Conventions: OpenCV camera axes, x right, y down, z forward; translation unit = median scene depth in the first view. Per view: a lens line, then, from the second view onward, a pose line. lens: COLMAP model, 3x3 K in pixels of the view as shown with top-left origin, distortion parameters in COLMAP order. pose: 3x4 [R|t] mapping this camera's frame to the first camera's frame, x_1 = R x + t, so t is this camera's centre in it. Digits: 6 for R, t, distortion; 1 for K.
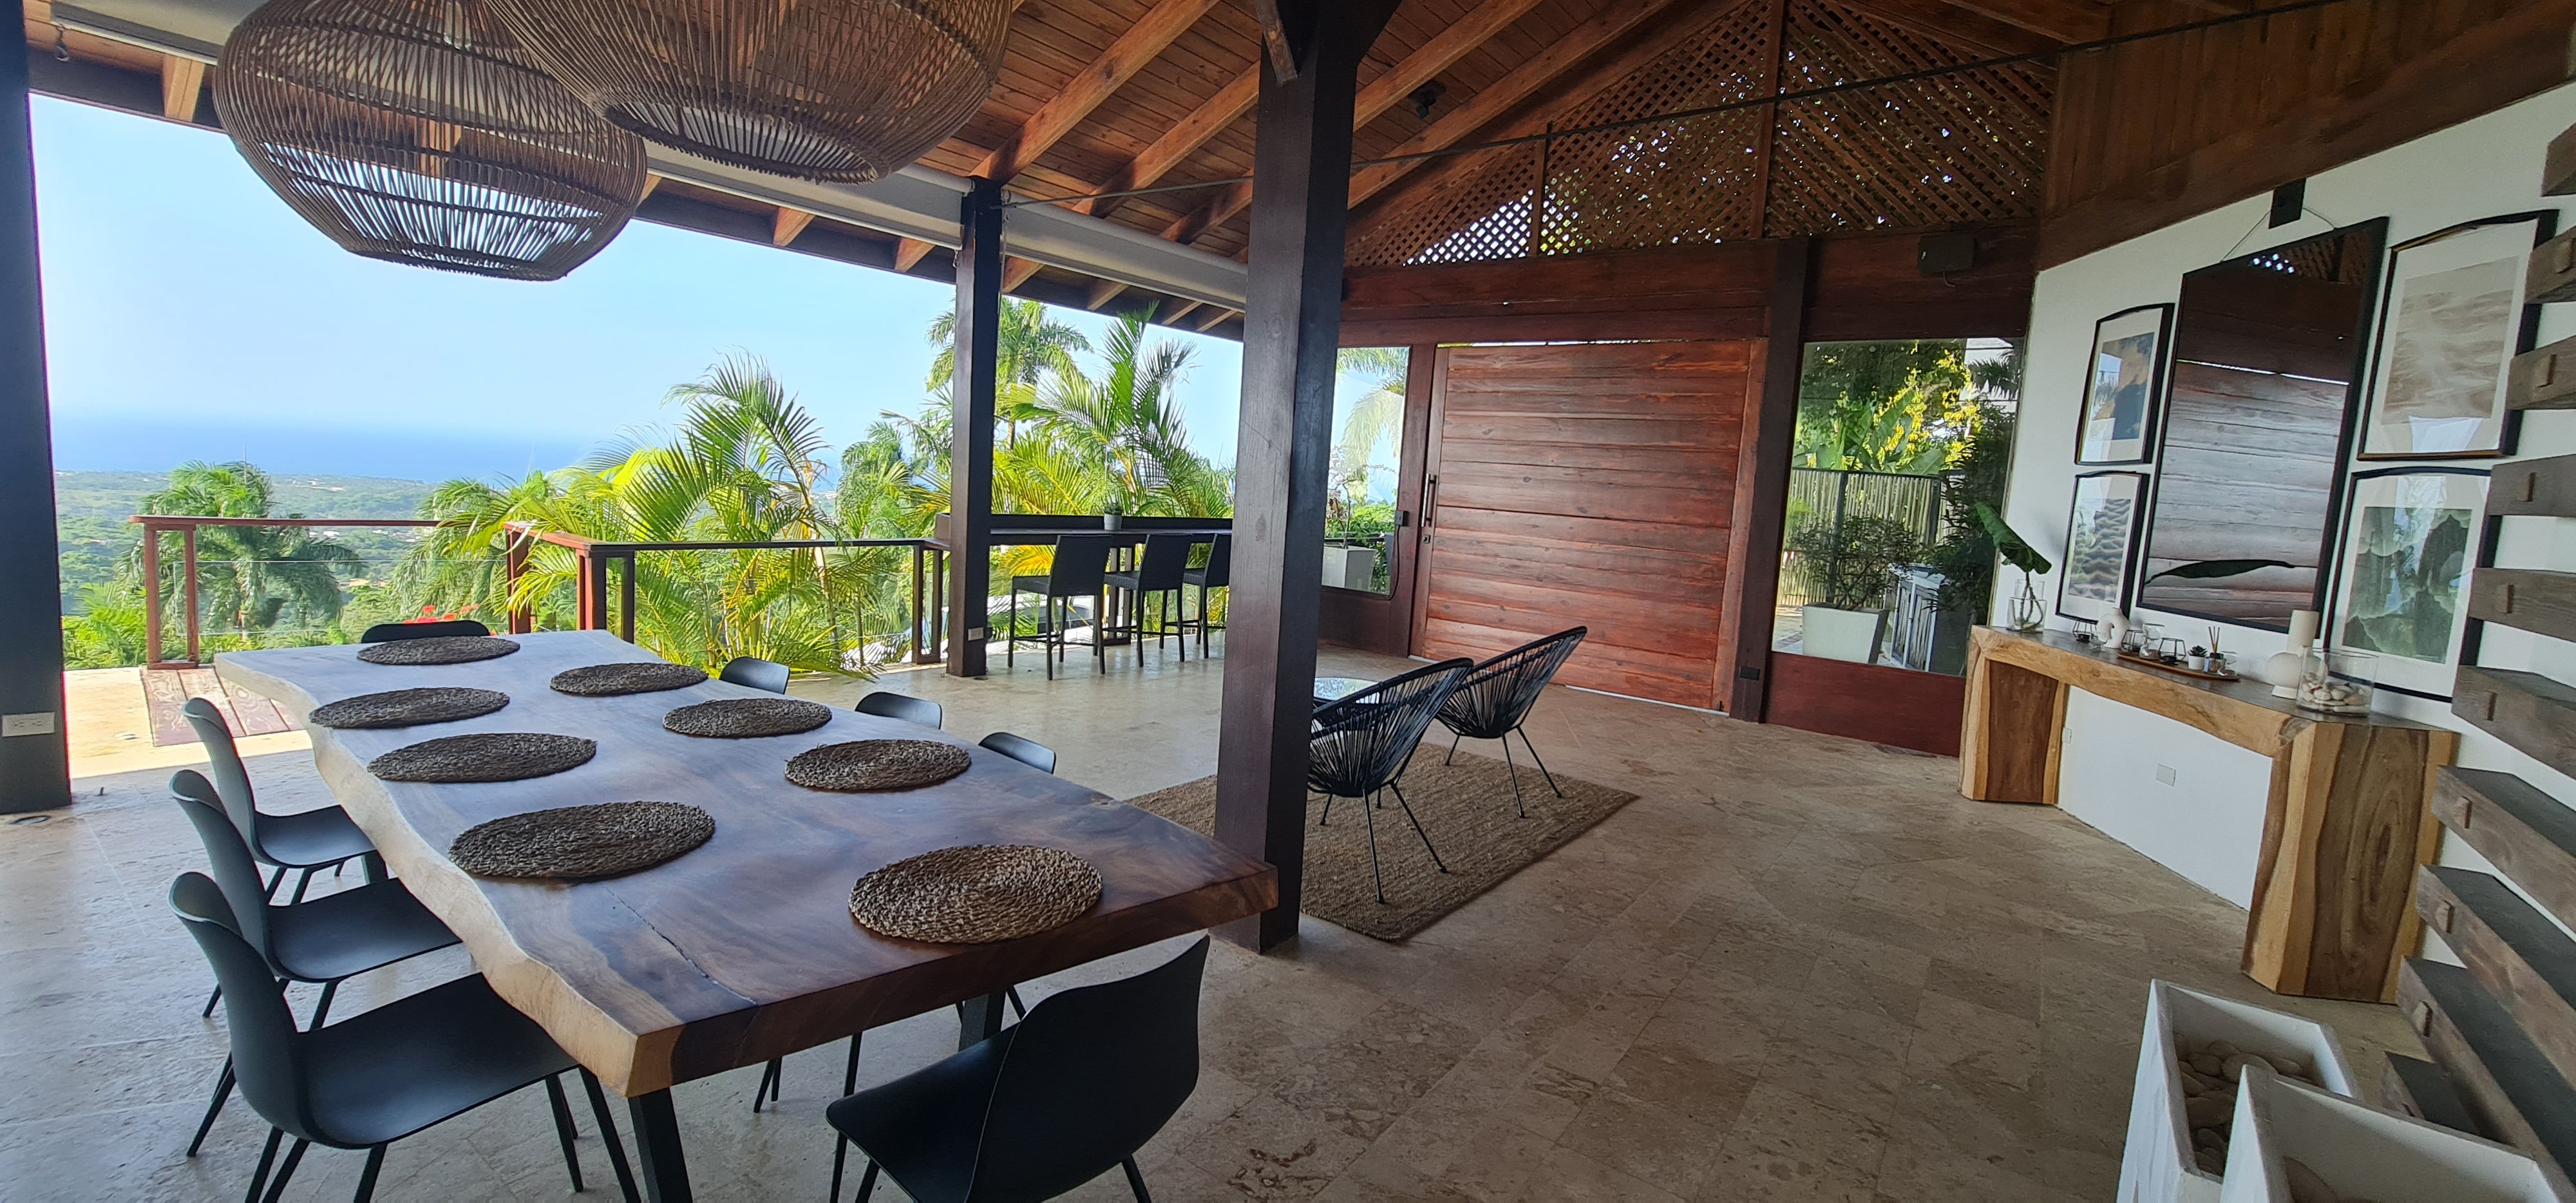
lens RADIAL K [[1054.3, 0, 1287.2], [0, 1054.3, 576.6], [0, 0, 1]] dist [-0.001686, 0.000272]
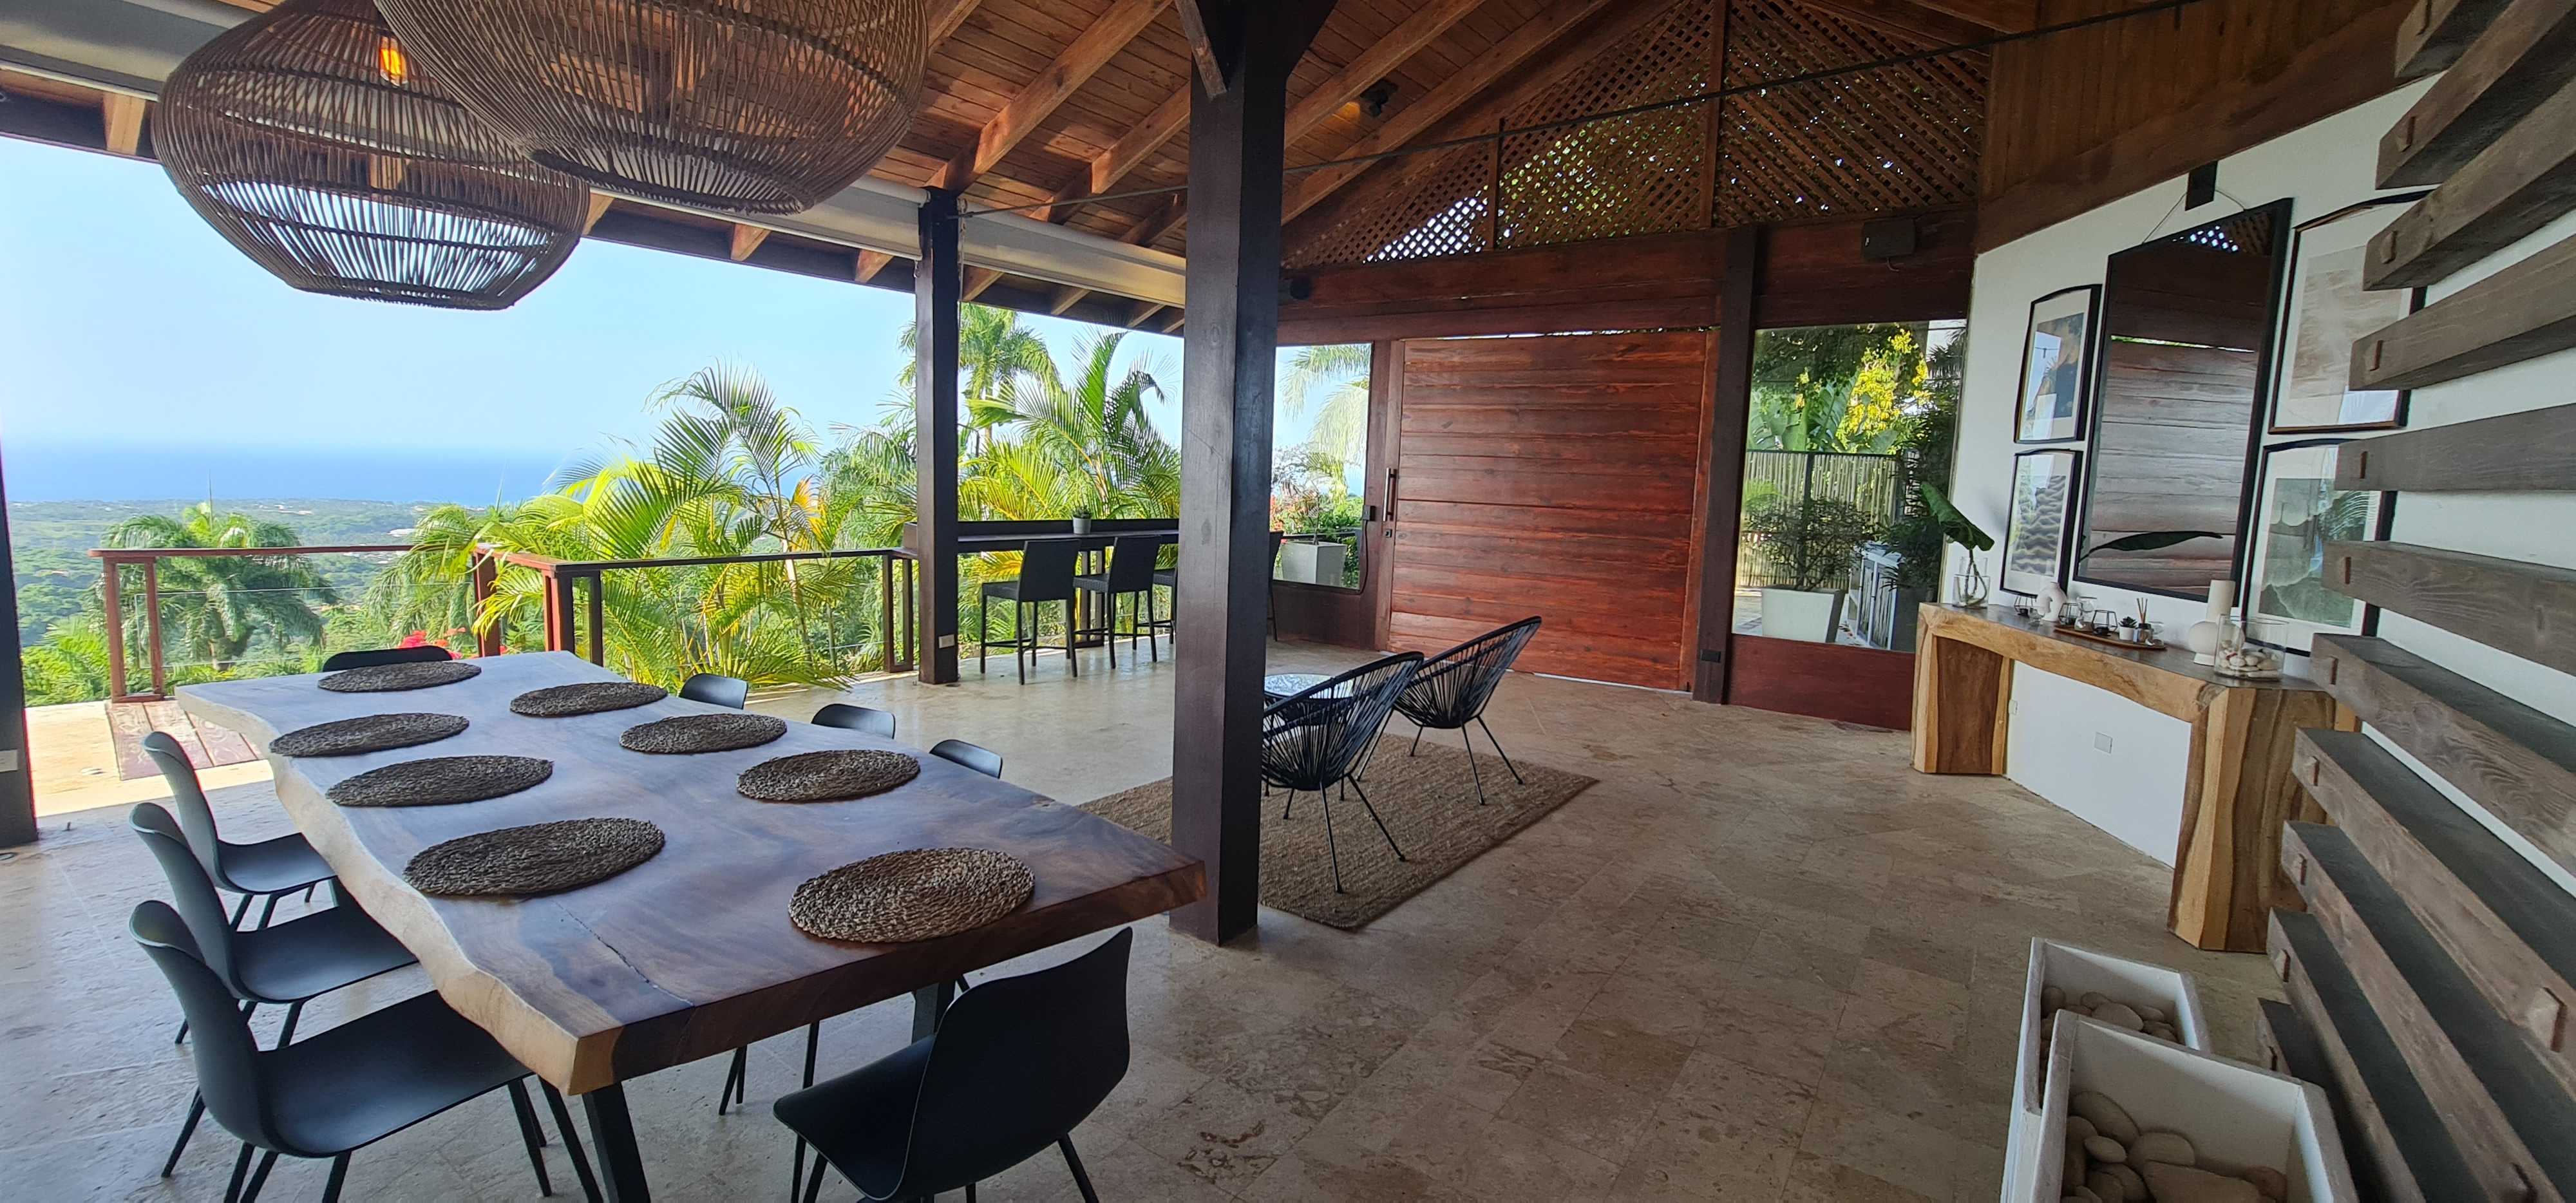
lens RADIAL K [[1054.2, 0, 1286.5], [0, 1054.2, 578.8], [0, 0, 1]] dist [-0.002090, 0.000784]
pose [[0.999429, -0.030474, 0.014591, 0.029136], [0.030377, 0.999515, 0.006832, -0.004153], [-0.014792, -0.006385, 0.999870, -0.021725]]
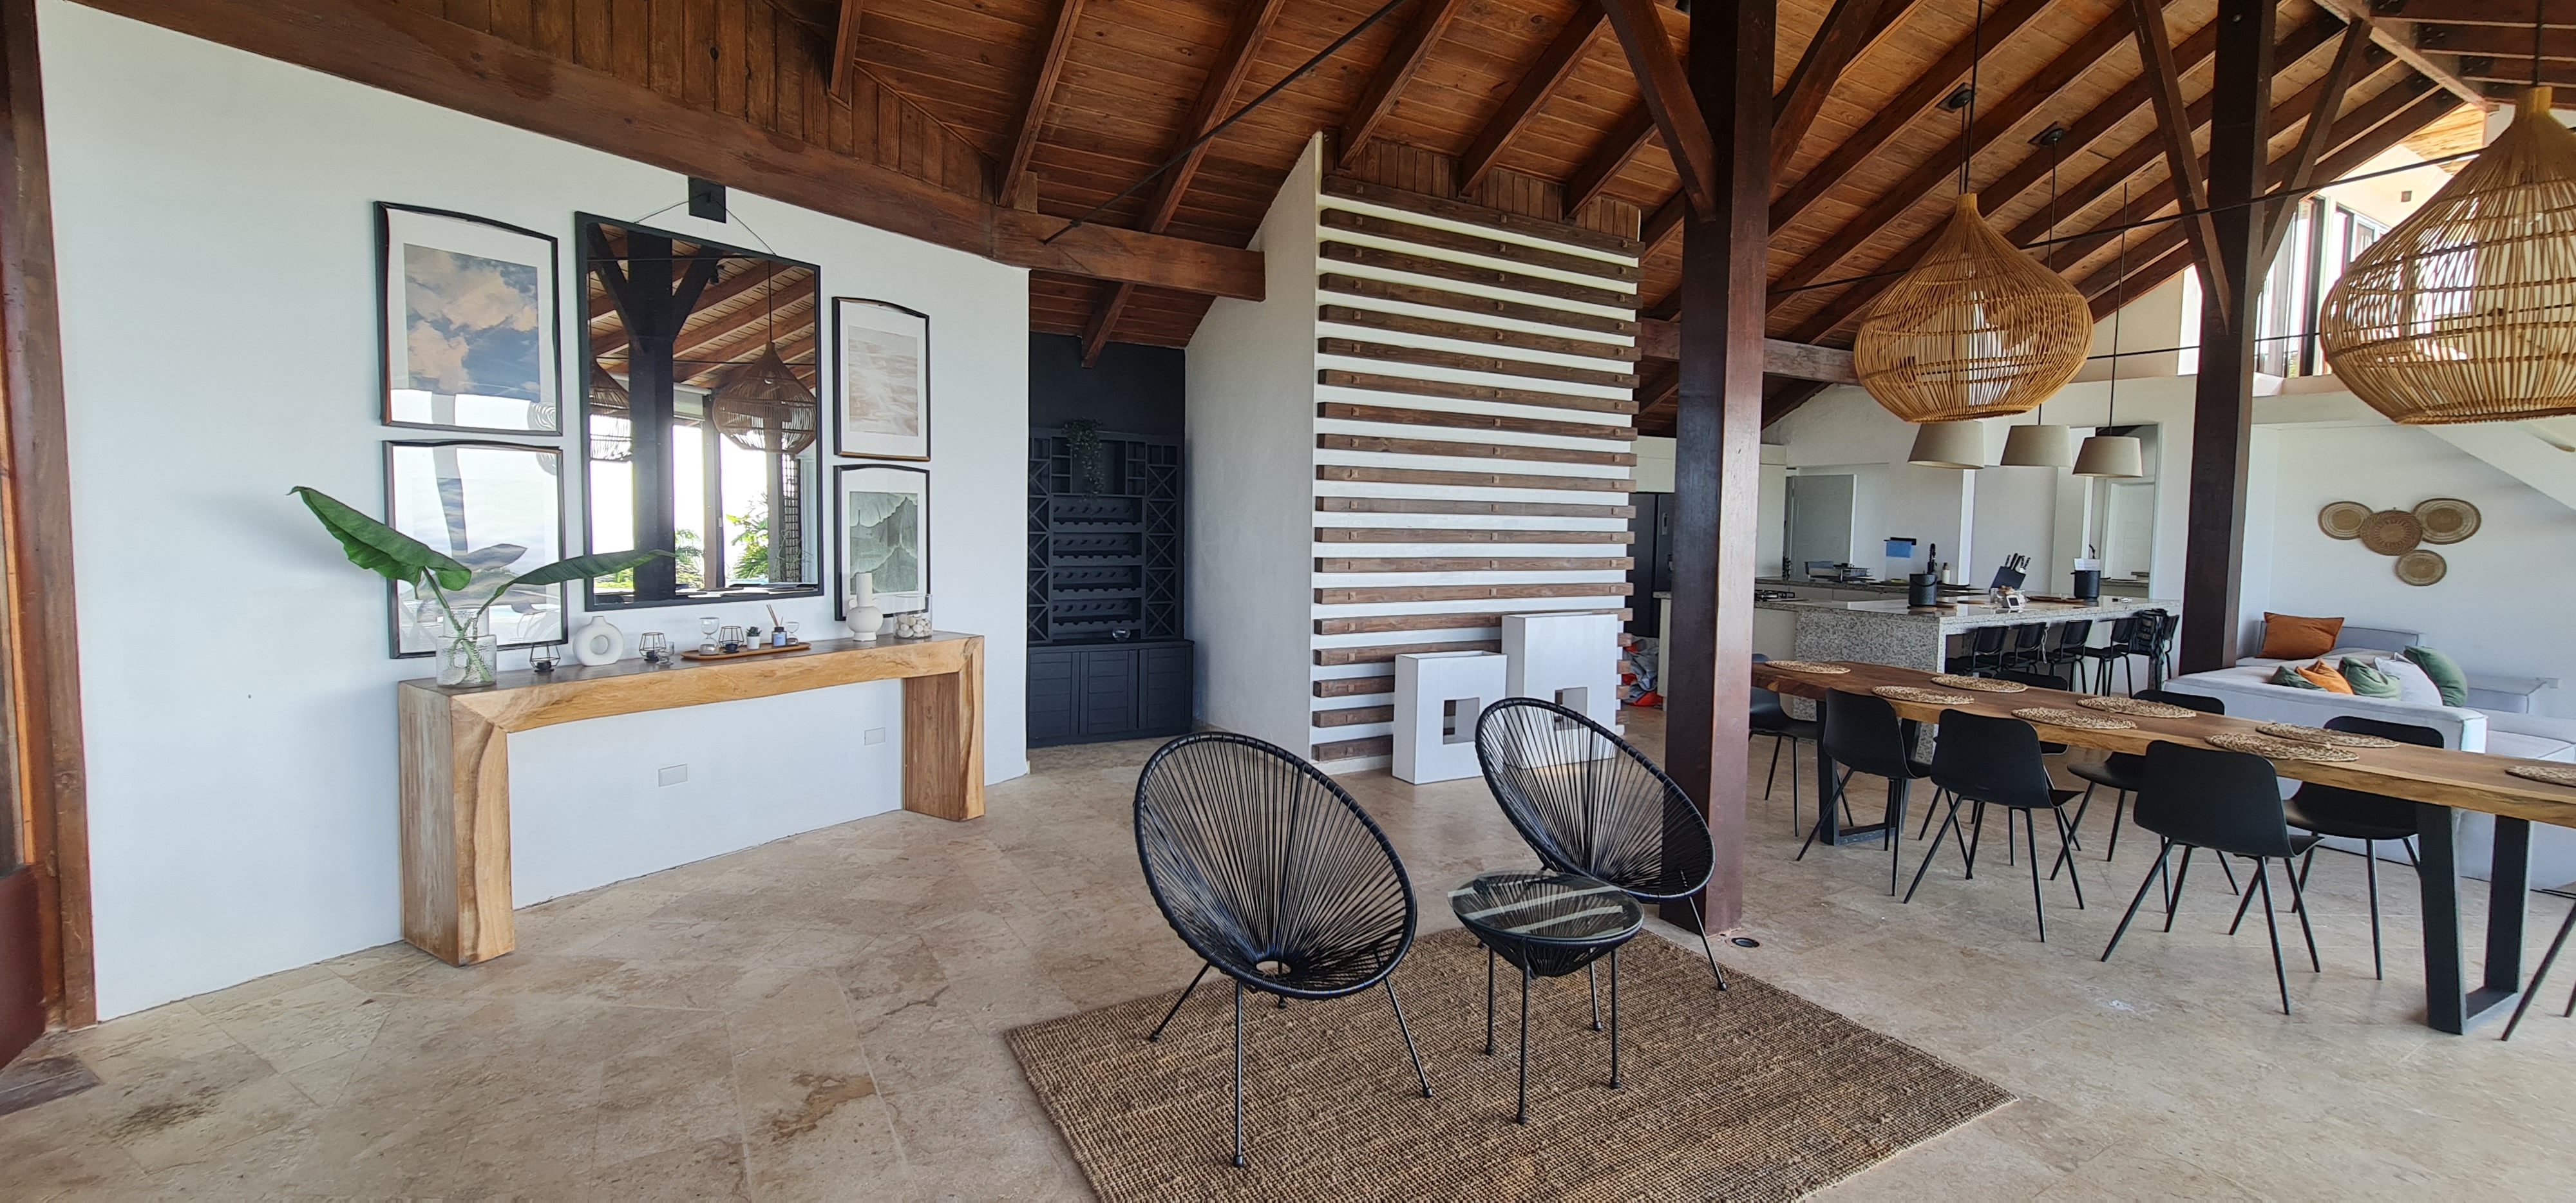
lens RADIAL K [[1054.2, 0, 1286.5], [0, 1054.2, 578.8], [0, 0, 1]] dist [-0.002090, 0.000784]
pose [[-0.918411, -0.099763, 0.382842, -0.017777], [-0.033598, 0.983856, 0.175780, -0.198916], [-0.394198, 0.148575, -0.906936, 1.889073]]
